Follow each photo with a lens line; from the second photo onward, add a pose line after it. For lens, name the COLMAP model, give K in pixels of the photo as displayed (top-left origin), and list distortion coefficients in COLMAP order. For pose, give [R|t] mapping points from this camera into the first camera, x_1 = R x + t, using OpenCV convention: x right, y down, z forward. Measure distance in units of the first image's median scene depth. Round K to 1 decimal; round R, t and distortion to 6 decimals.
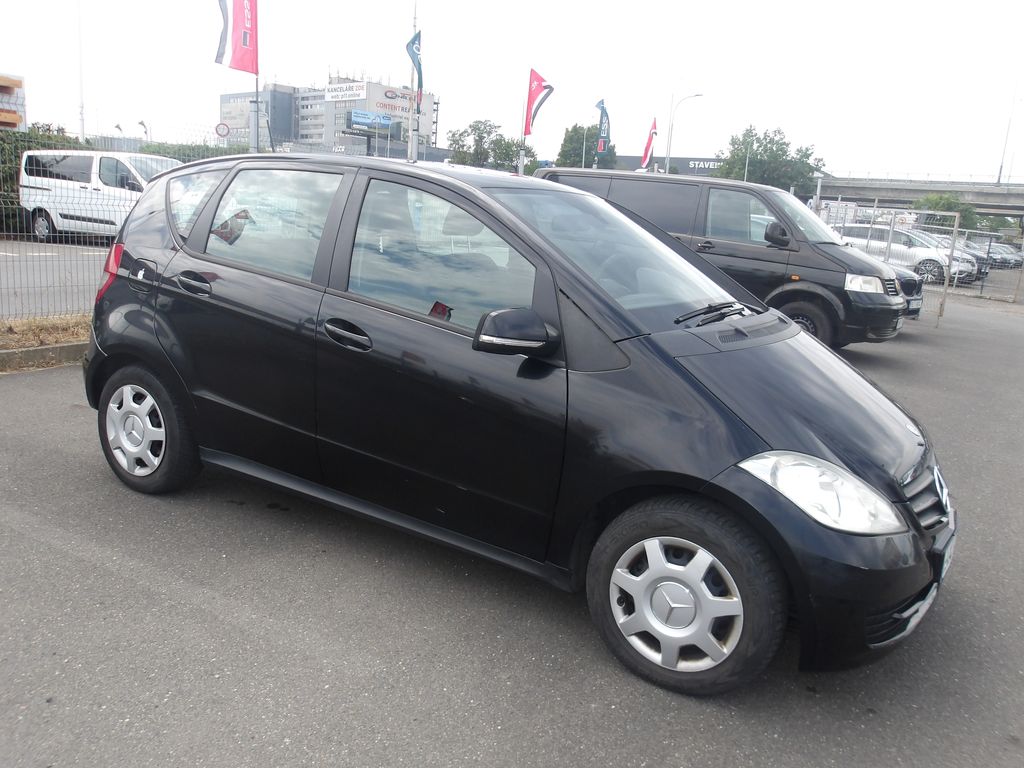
lens RADIAL K [[870.0, 0, 509.7], [0, 870.0, 383.9], [0, 0, 1]] dist [-0.010473, -0.010724]
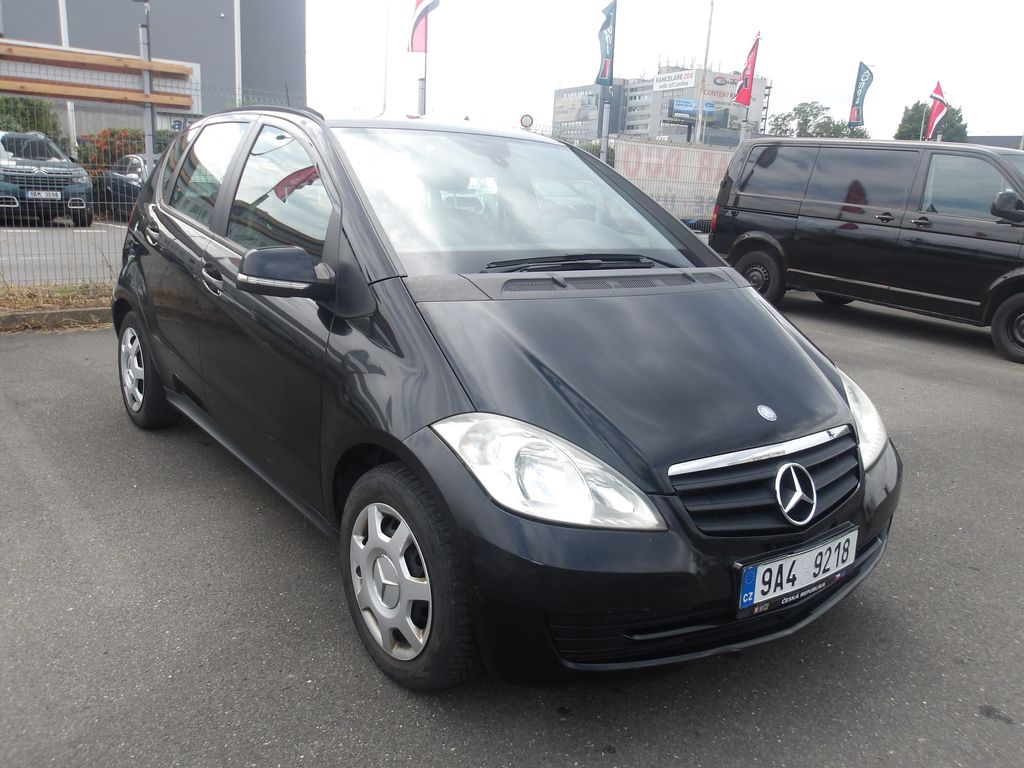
lens RADIAL K [[870.0, 0, 512.0], [0, 870.0, 387.8], [0, 0, 1]] dist [-0.010473, -0.010724]
pose [[0.931760, 0.066985, -0.356842, 0.178961], [-0.062157, 0.997753, 0.024993, 0.008294], [0.357714, -0.001108, 0.933830, 0.064484]]
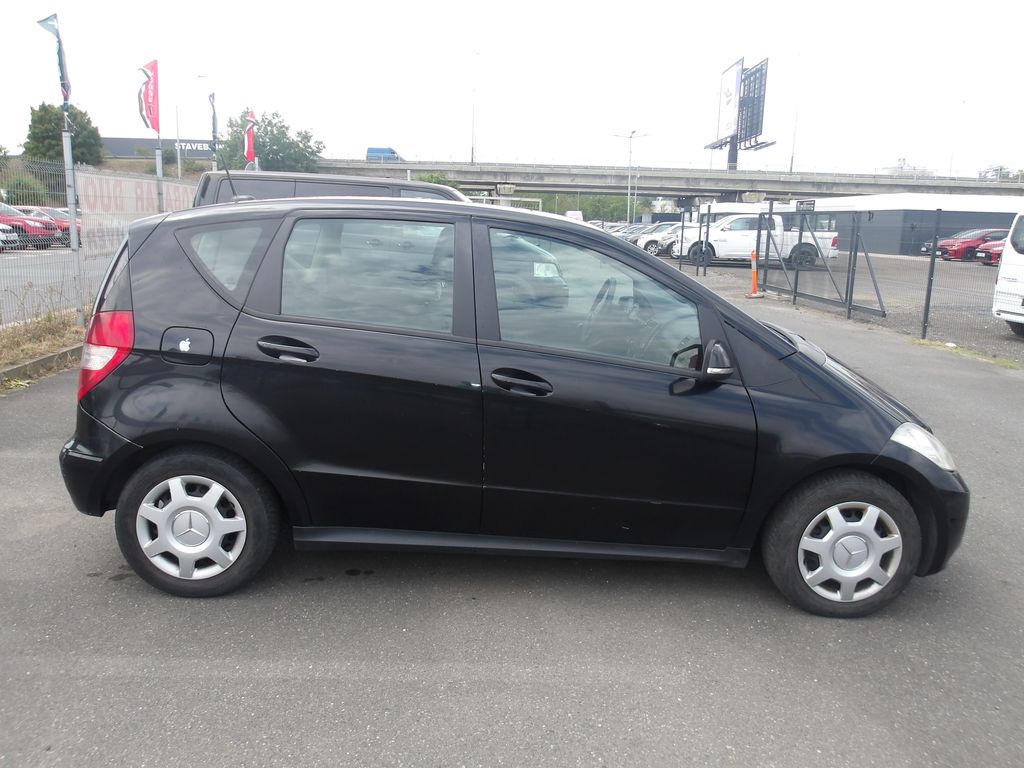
lens RADIAL K [[870.0, 0, 507.8], [0, 870.0, 383.7], [0, 0, 1]] dist [-0.010473, -0.010724]
pose [[0.840019, -0.145021, 0.522817, -0.262309], [0.133264, 0.989245, 0.060282, -0.042848], [-0.525936, 0.019035, 0.850311, 0.044810]]
